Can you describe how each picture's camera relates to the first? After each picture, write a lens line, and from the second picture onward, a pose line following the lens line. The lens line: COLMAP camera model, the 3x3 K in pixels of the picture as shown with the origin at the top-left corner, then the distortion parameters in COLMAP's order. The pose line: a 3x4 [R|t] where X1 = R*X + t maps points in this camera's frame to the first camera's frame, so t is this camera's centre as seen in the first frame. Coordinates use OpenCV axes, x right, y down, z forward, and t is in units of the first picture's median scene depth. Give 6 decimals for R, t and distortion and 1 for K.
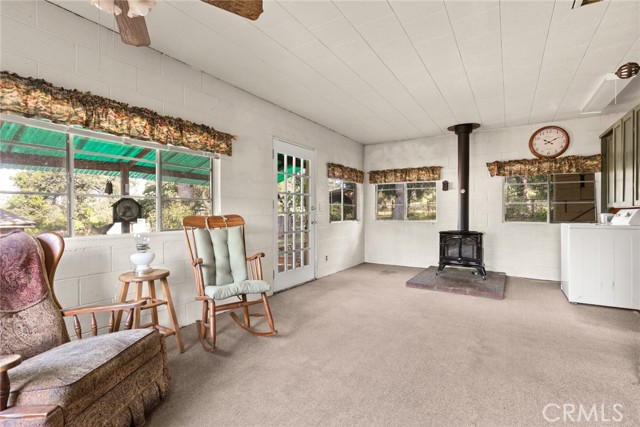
lens RADIAL K [[300.9, 0, 318.8], [0, 300.9, 212.9], [0, 0, 1]] dist [0.004424, -0.000200]
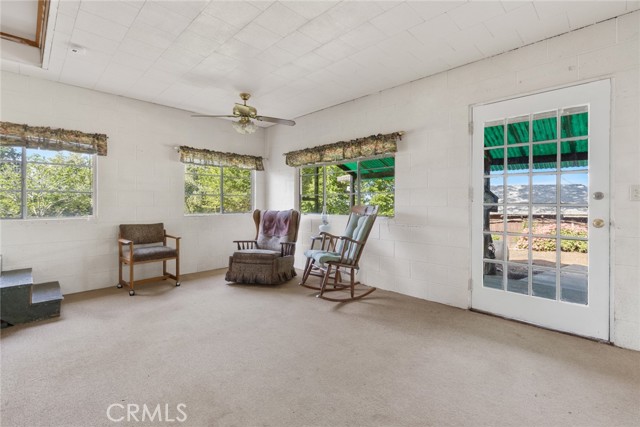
lens RADIAL K [[290.9, 0, 322.9], [0, 290.9, 204.0], [0, 0, 1]] dist [0.002379, 0.000120]
pose [[-0.209160, -0.000485, -0.977881, 0.568413], [-0.008622, 0.999962, 0.001348, 0.001347], [0.977843, 0.008713, -0.209156, 0.684085]]
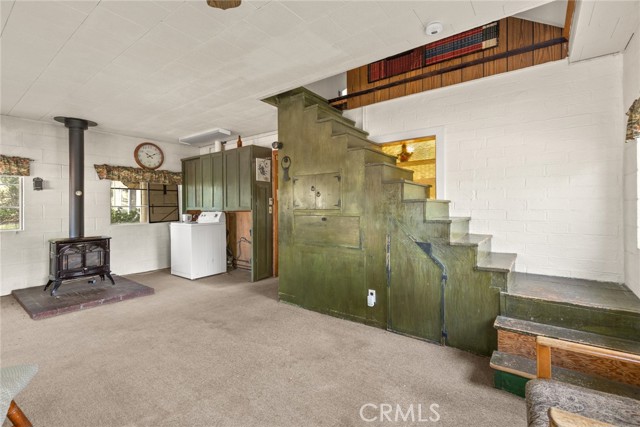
lens RADIAL K [[290.9, 0, 323.8], [0, 290.9, 204.5], [0, 0, 1]] dist [0.002379, 0.000120]
pose [[0.084163, 0.006845, 0.996428, -0.352831], [0.013573, 0.999876, -0.008015, -0.023517], [-0.996360, 0.014199, 0.084060, 0.223121]]
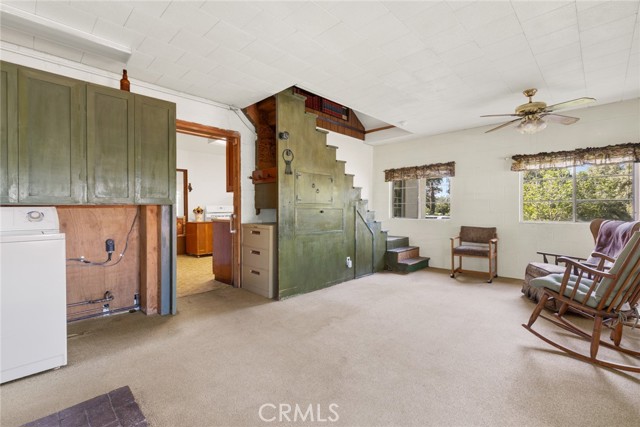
lens RADIAL K [[290.9, 0, 320.0], [0, 290.9, 211.9], [0, 0, 1]] dist [0.002379, 0.000120]
pose [[-0.978695, -0.001984, 0.205309, 0.183537], [0.001469, 0.999860, 0.016666, -0.008024], [-0.205313, 0.016613, -0.978555, 1.140769]]
